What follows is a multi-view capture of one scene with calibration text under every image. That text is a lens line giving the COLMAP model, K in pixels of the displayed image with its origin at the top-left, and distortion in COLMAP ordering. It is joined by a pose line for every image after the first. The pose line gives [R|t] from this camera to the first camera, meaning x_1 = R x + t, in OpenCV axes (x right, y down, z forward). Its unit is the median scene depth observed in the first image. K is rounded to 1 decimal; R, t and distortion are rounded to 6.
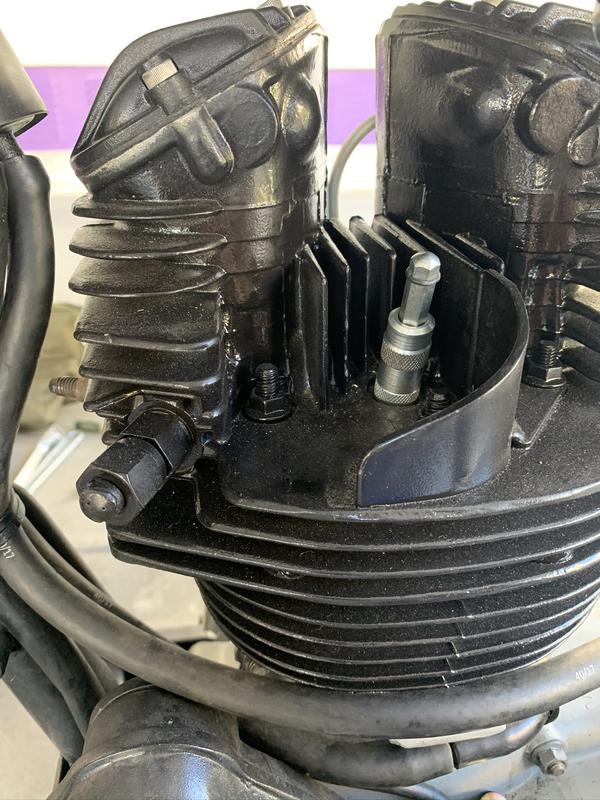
lens RADIAL K [[647.4, 0, 299.4], [0, 647.4, 380.8], [0, 0, 1]] dist [-0.006174, 0.010797]
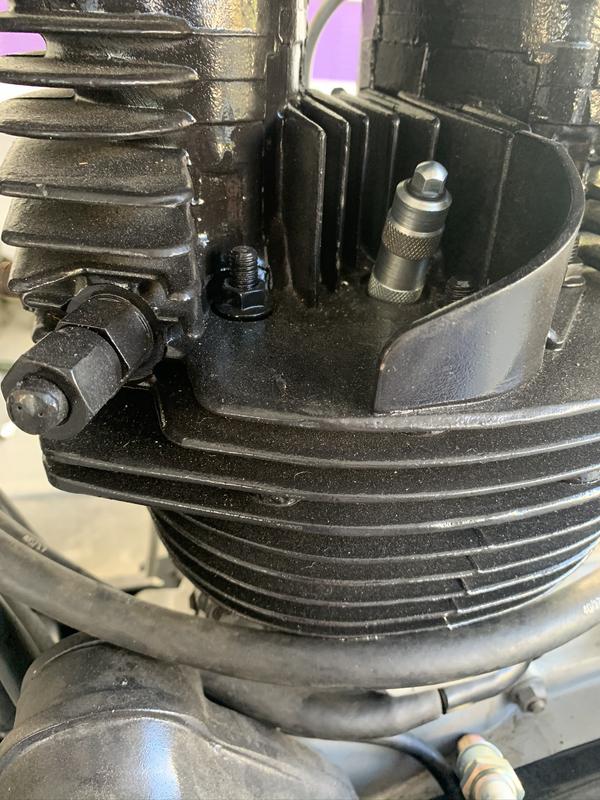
lens RADIAL K [[647.4, 0, 299.4], [0, 647.4, 380.8], [0, 0, 1]] dist [-0.006174, 0.010797]
pose [[0.993800, 0.001595, 0.111167, -0.070519], [-0.009790, 0.997268, 0.073215, 0.079664], [-0.110747, -0.073850, 0.991101, 0.184932]]
